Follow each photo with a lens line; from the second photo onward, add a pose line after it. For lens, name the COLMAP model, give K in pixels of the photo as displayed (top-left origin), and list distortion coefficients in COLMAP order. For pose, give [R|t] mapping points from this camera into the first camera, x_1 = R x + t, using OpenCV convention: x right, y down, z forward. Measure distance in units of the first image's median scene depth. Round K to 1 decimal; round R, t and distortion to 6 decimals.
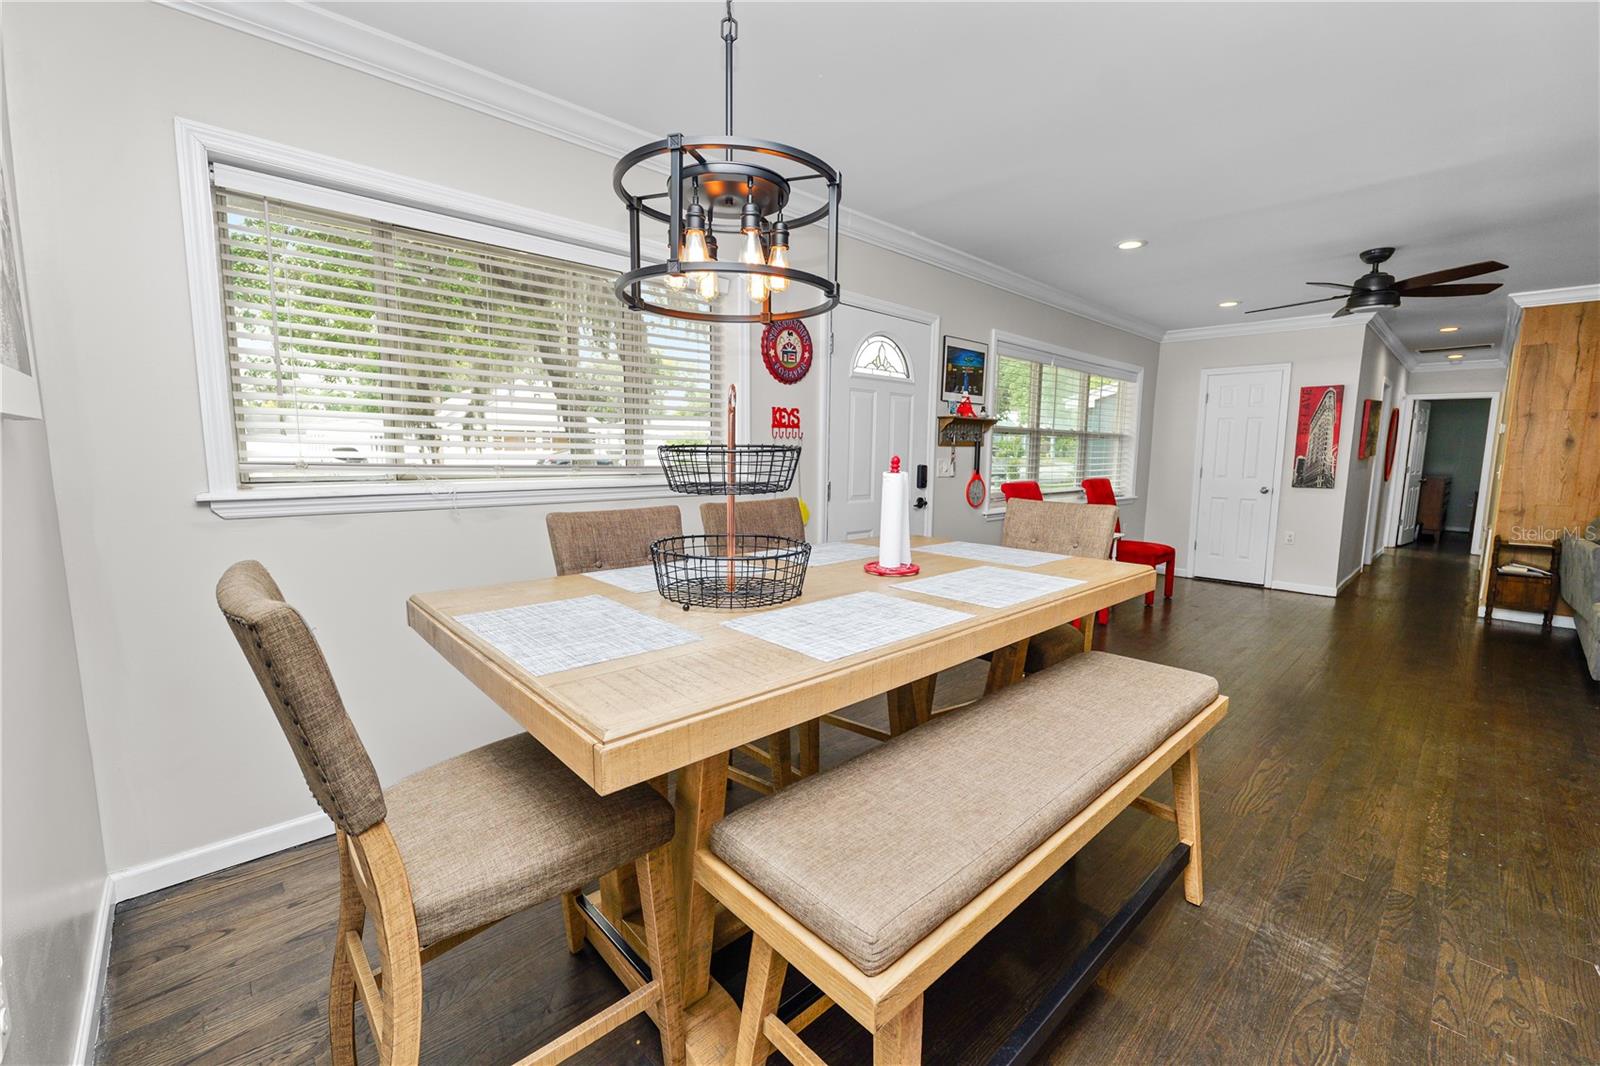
lens RADIAL K [[648.3, 0, 787.4], [0, 648.3, 528.7], [0, 0, 1]] dist [-0.016853, 0.002083]
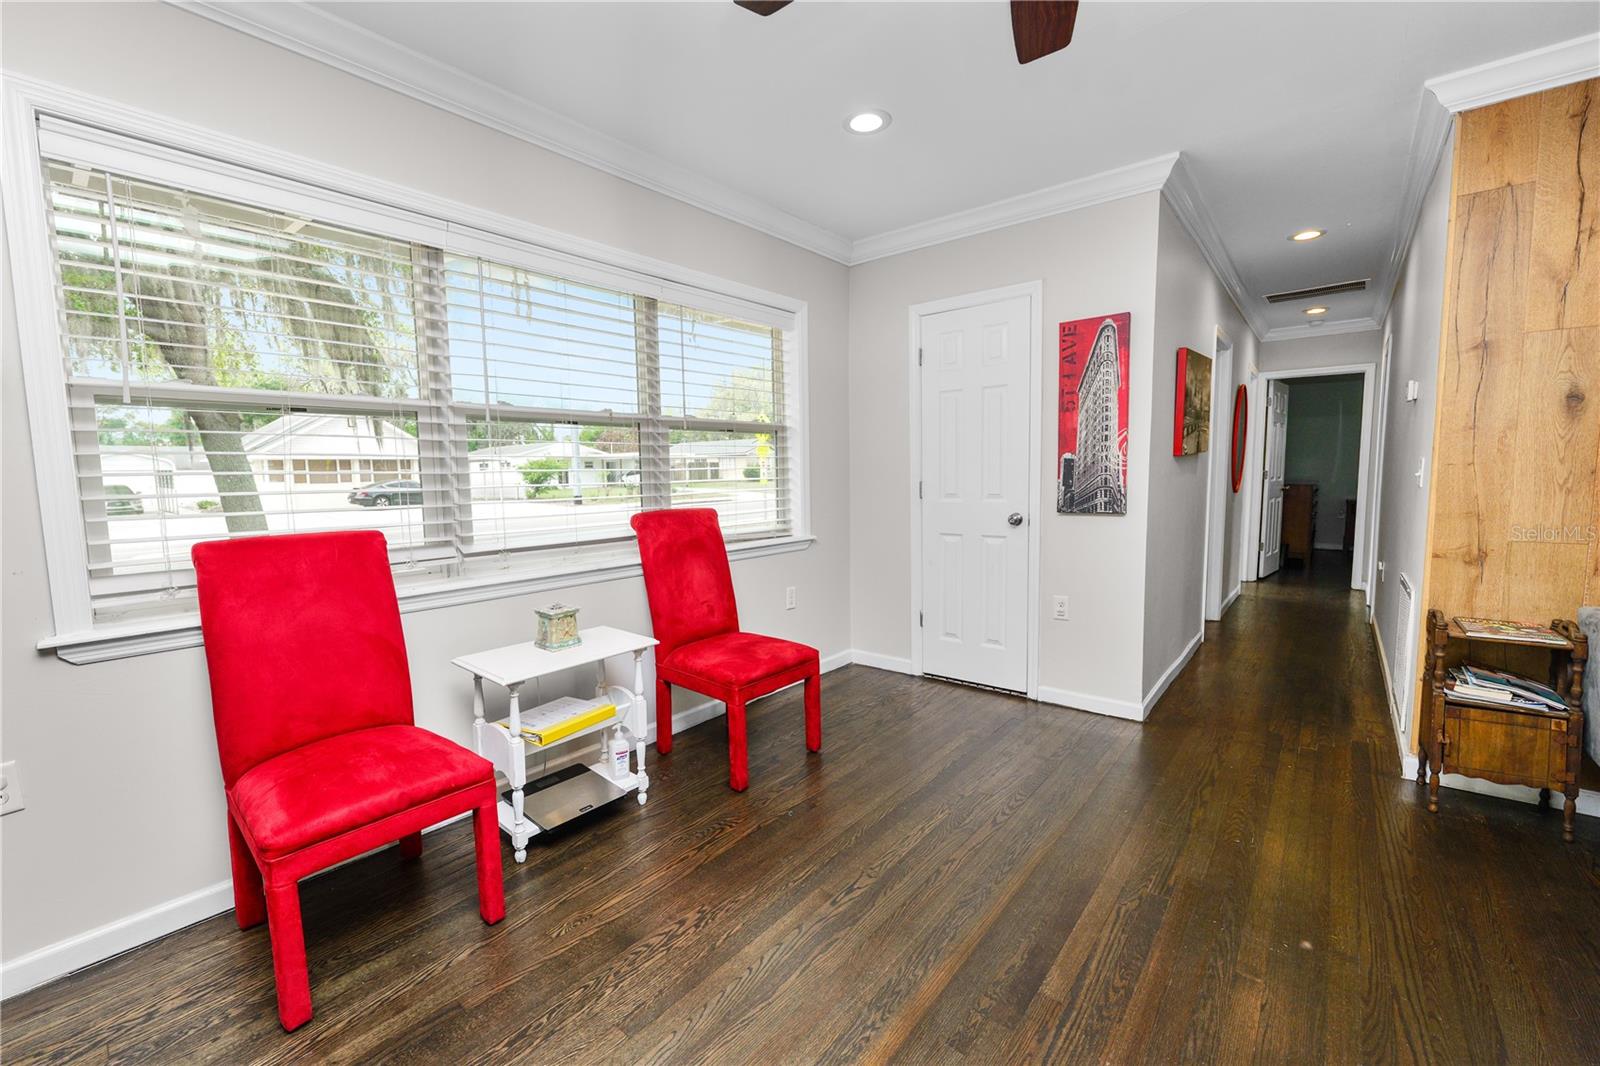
lens RADIAL K [[648.3, 0, 786.4], [0, 648.3, 532.9], [0, 0, 1]] dist [-0.016853, 0.002083]
pose [[0.992420, -0.037468, 0.117041, 0.511213], [0.040821, 0.998818, -0.026376, -0.044342], [-0.115915, 0.030954, 0.992777, 0.508041]]
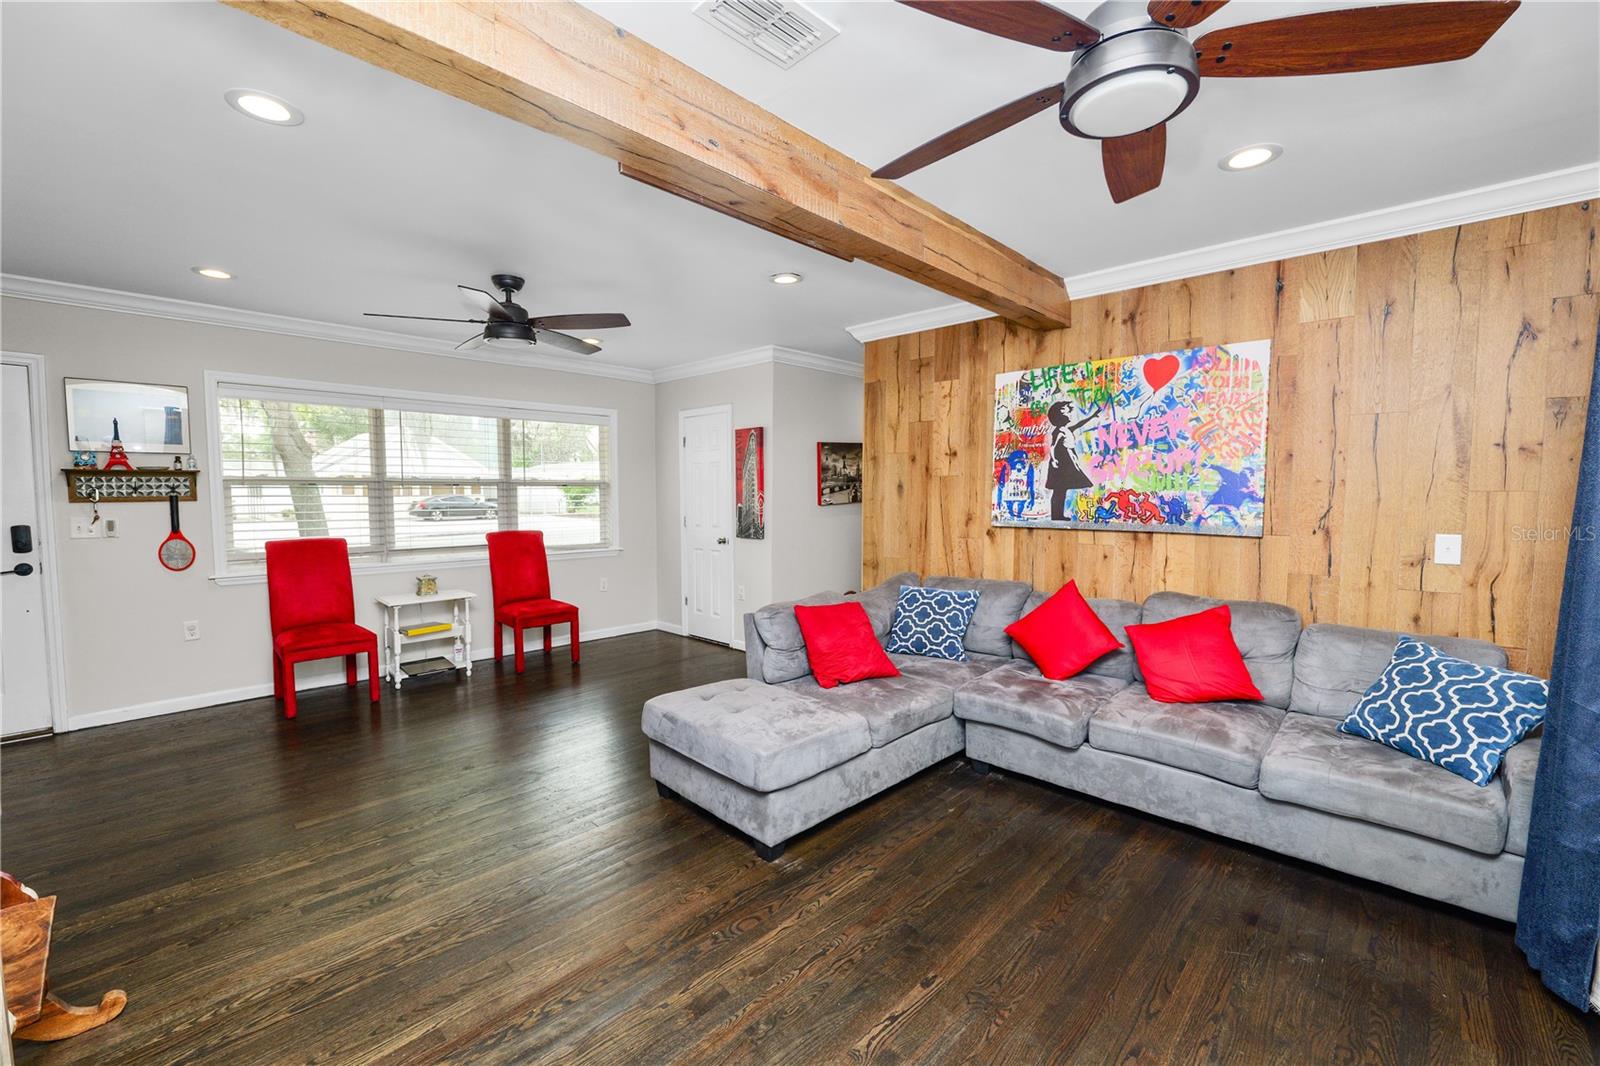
lens RADIAL K [[648.3, 0, 795.6], [0, 648.3, 530.6], [0, 0, 1]] dist [-0.016853, 0.002083]
pose [[0.998762, -0.010859, 0.048541, 0.840892], [0.013714, 0.998172, -0.058862, -0.019586], [-0.047813, 0.059455, 0.997085, 0.075864]]
